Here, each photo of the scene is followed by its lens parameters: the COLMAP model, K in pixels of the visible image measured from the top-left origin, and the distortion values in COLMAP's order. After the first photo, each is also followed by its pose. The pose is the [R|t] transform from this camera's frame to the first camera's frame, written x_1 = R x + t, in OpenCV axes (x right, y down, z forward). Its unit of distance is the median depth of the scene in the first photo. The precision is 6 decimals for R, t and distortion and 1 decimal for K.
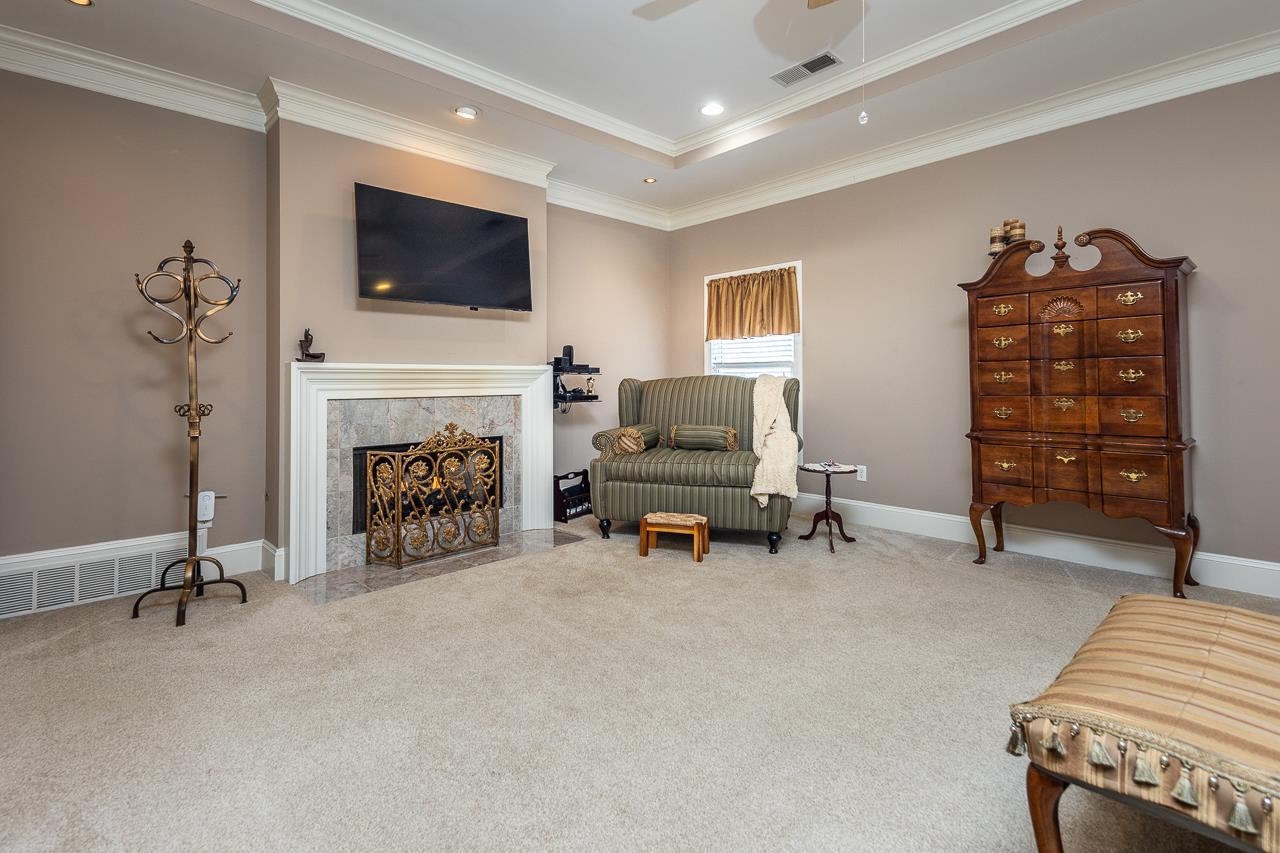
lens RADIAL K [[601.0, 0, 642.1], [0, 601.0, 381.6], [0, 0, 1]] dist [0.021030, -0.000662]
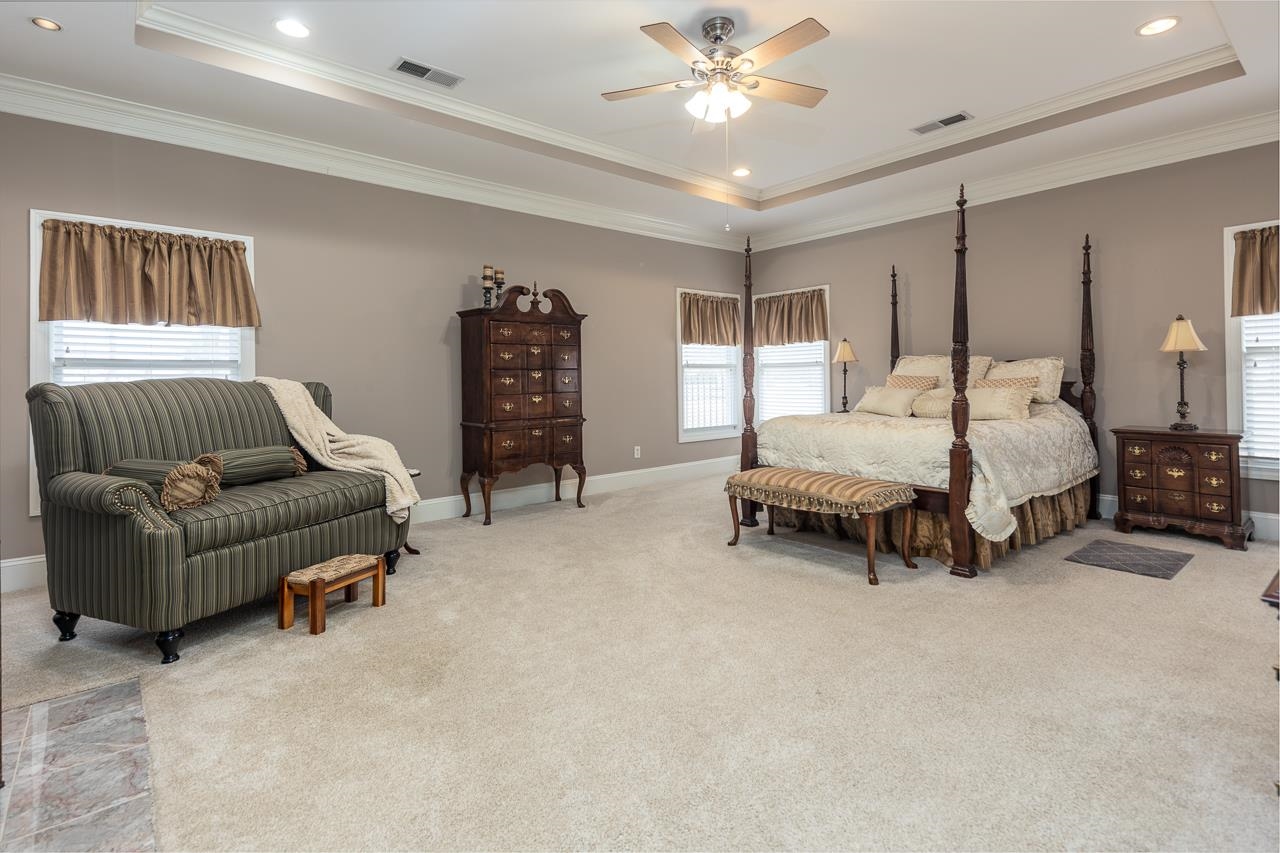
lens RADIAL K [[601.0, 0, 642.1], [0, 601.0, 381.6], [0, 0, 1]] dist [0.021030, -0.000662]
pose [[0.061486, 0.000304, 0.998108, -0.741138], [0.006145, 0.999981, -0.000683, -0.004565], [-0.998089, 0.006176, 0.061483, 0.611471]]
